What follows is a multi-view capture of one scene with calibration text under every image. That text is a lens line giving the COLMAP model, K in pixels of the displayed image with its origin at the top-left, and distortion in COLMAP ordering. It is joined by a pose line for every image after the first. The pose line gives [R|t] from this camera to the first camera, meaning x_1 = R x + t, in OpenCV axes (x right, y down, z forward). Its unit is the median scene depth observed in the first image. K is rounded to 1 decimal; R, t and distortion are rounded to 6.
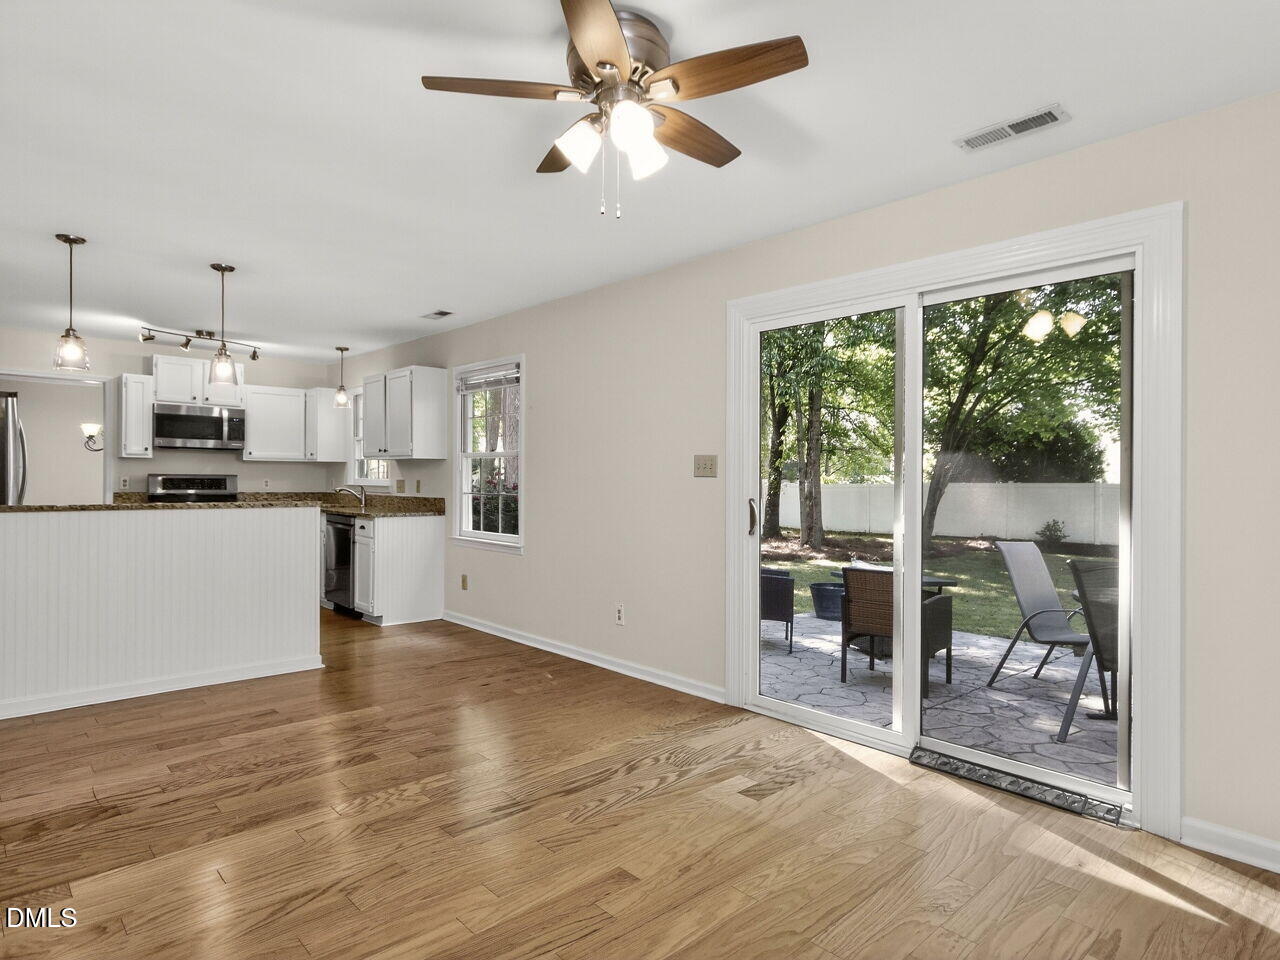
lens RADIAL K [[743.8, 0, 656.9], [0, 743.8, 477.8], [0, 0, 1]] dist [-0.001157, 0.000940]
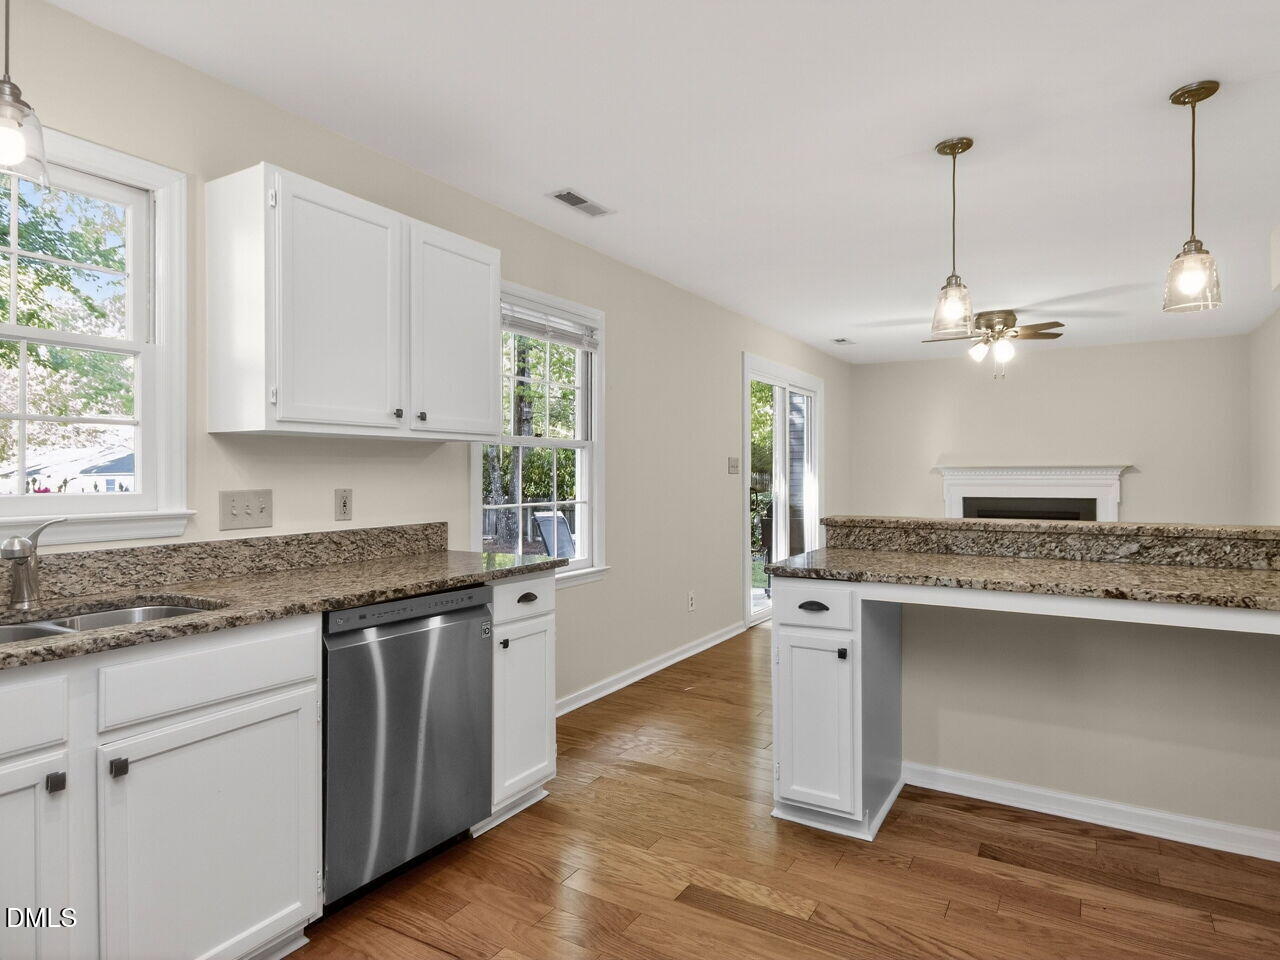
lens RADIAL K [[739.8, 0, 641.5], [0, 739.8, 483.6], [0, 0, 1]] dist [0.005772, 0.002908]
pose [[-0.259303, -0.021464, 0.965558, -1.712682], [0.001336, 0.999744, 0.022583, -0.021613], [-0.965795, 0.007146, -0.259208, 2.156465]]
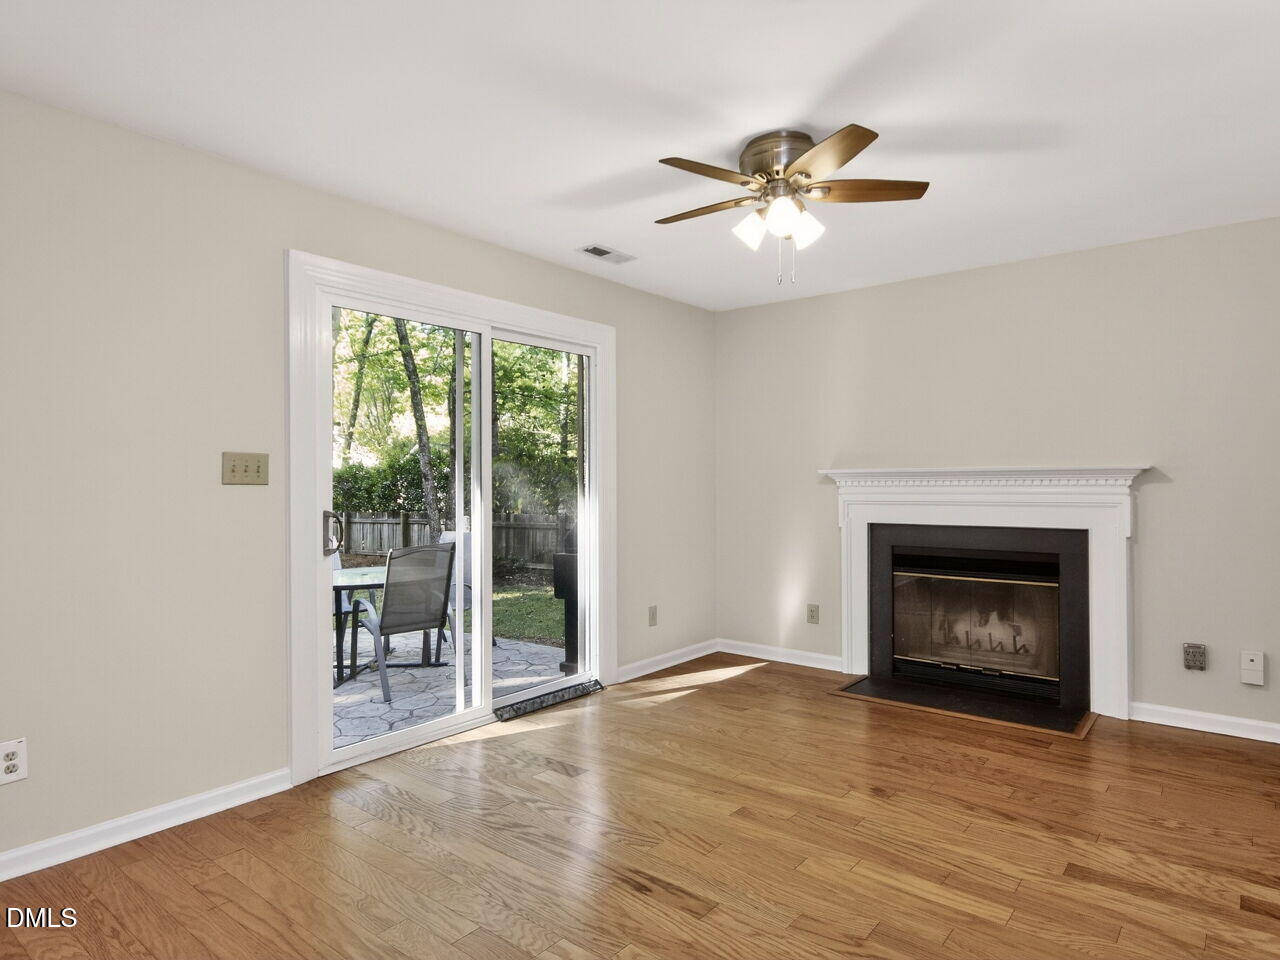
lens RADIAL K [[739.8, 0, 641.5], [0, 739.8, 483.6], [0, 0, 1]] dist [0.005772, 0.002908]
pose [[-0.125071, -0.008139, 0.992114, -0.947290], [0.001667, 0.999963, 0.008414, -0.009781], [-0.992146, 0.002707, -0.125053, 1.018518]]
